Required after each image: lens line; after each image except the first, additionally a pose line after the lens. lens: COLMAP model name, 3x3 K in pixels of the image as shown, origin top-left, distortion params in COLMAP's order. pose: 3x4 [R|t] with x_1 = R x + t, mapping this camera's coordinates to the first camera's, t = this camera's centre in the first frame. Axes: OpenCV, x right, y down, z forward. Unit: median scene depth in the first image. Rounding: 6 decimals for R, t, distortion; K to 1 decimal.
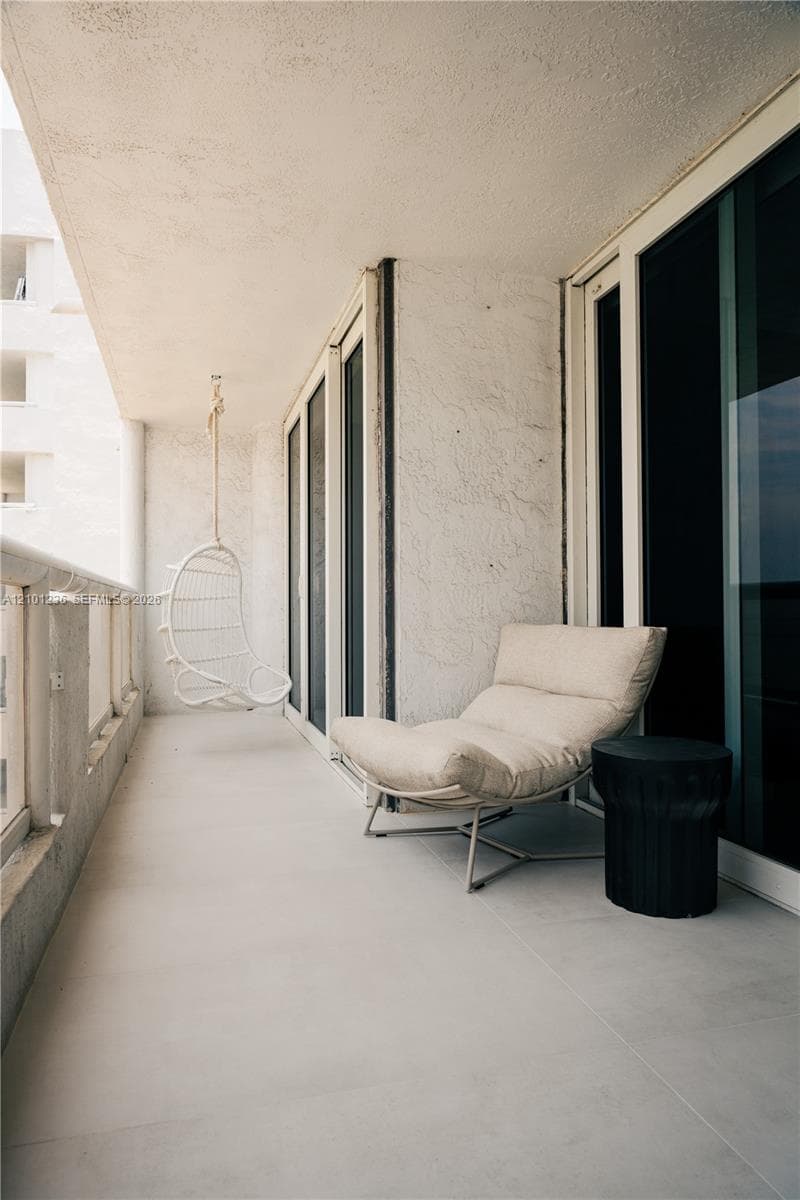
lens RADIAL K [[780.9, 0, 400.0], [0, 780.9, 600.0], [0, 0, 1]] dist [-0.018303, 0.001911]
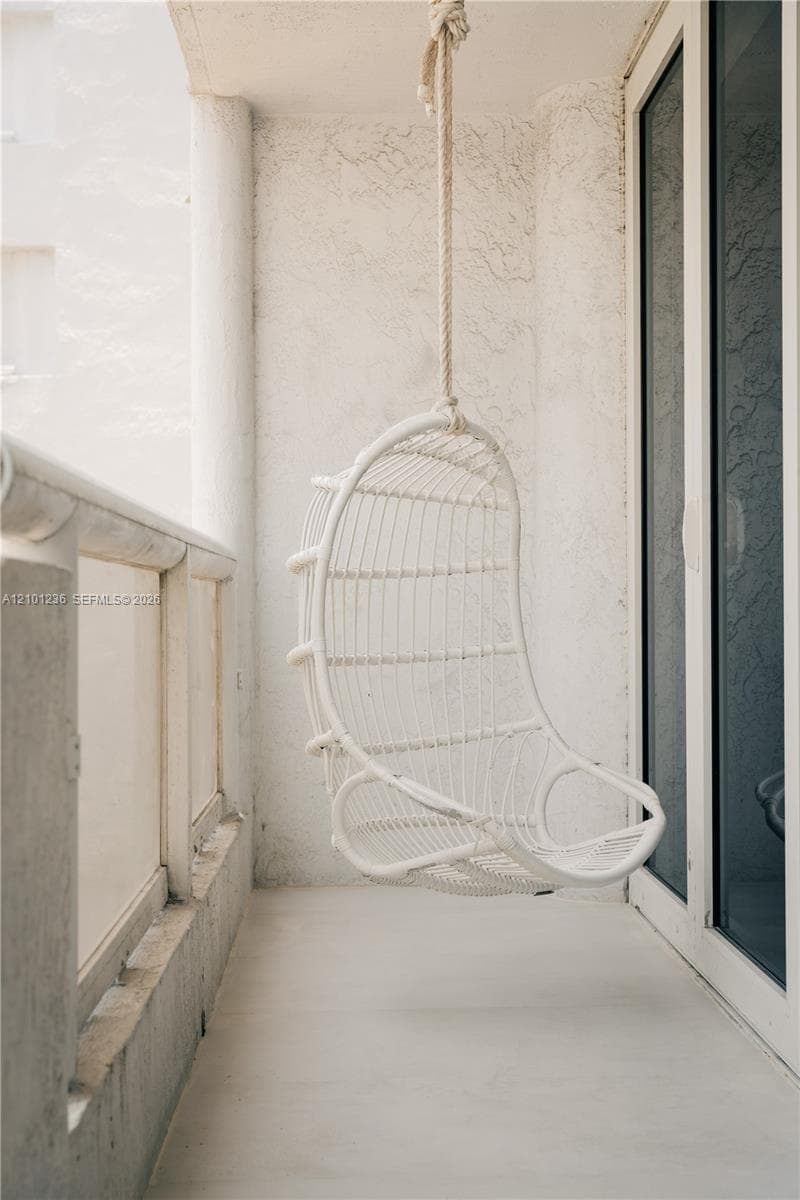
lens RADIAL K [[1858.5, 0, 398.8], [0, 1858.5, 630.3], [0, 0, 1]] dist [-0.015923, 0.073611]
pose [[0.970812, 0.002992, -0.239821, -0.056563], [0.002271, 0.999763, 0.021669, 0.006669], [0.239829, -0.021581, 0.970575, 0.182912]]
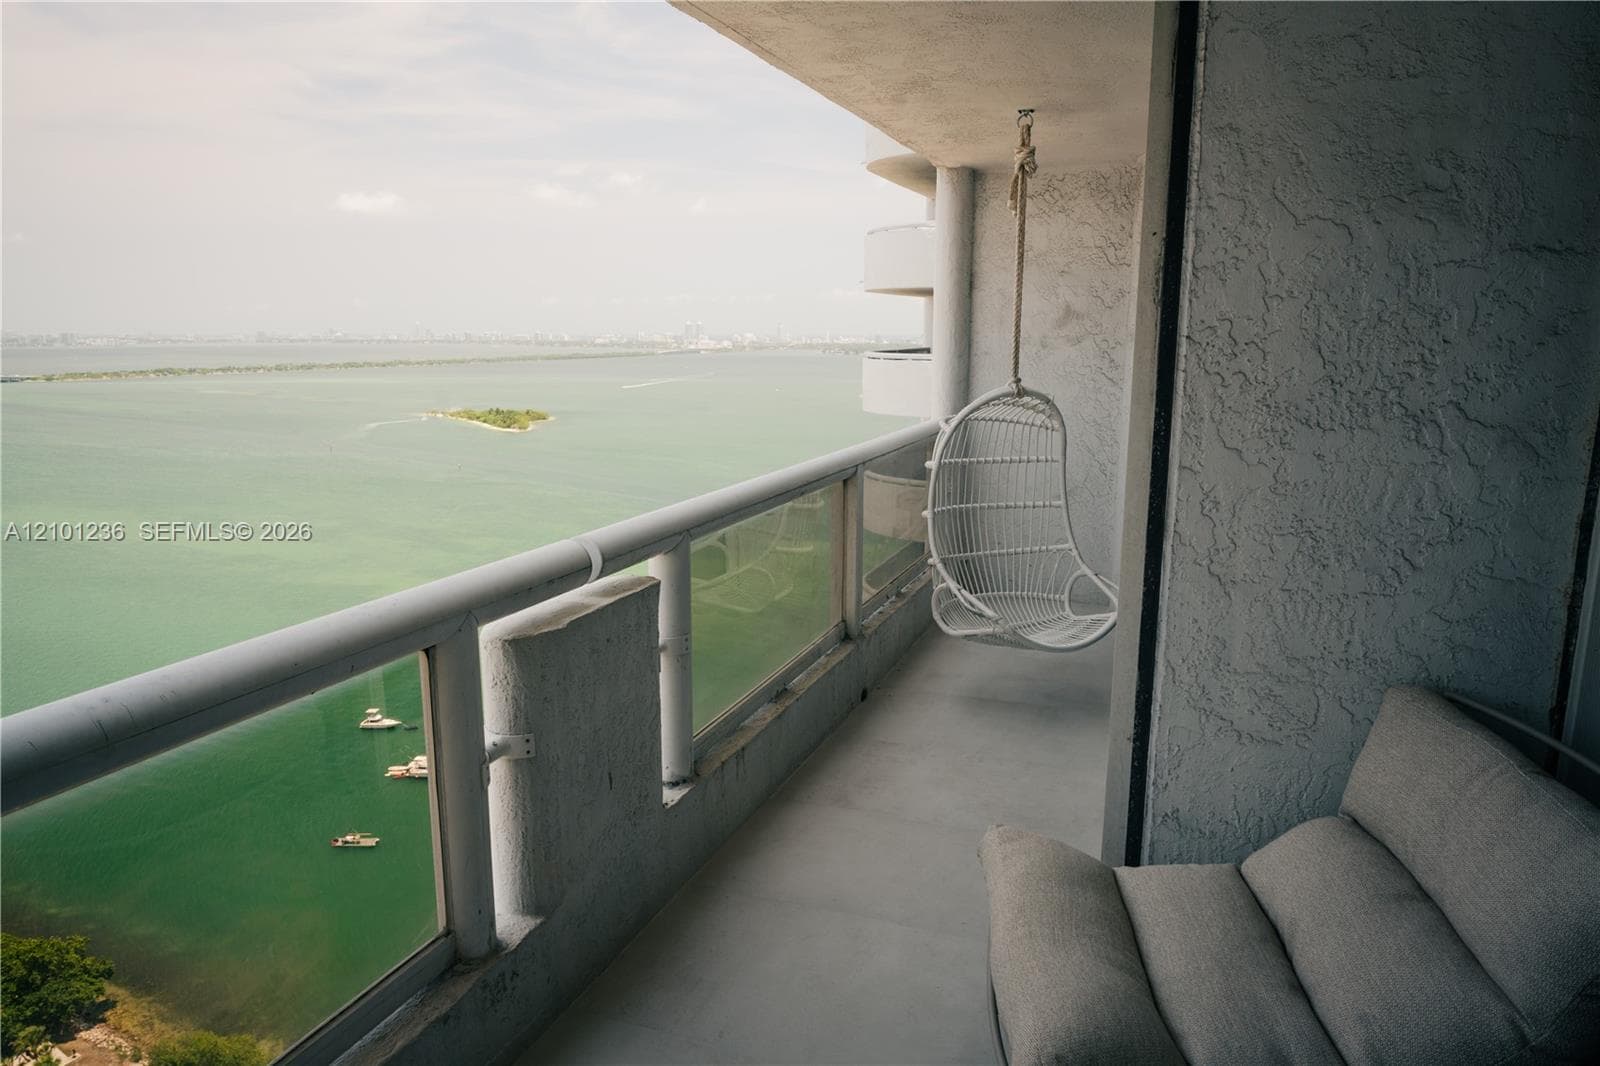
lens RADIAL K [[1041.2, 0, 800.0], [0, 1041.2, 533.0], [0, 0, 1]] dist [-0.018303, 0.001911]
pose [[0.806038, 0.118906, -0.579797, 0.133722], [0.001759, 0.979126, 0.203246, -0.129394], [0.591861, -0.164844, 0.789004, 0.199078]]
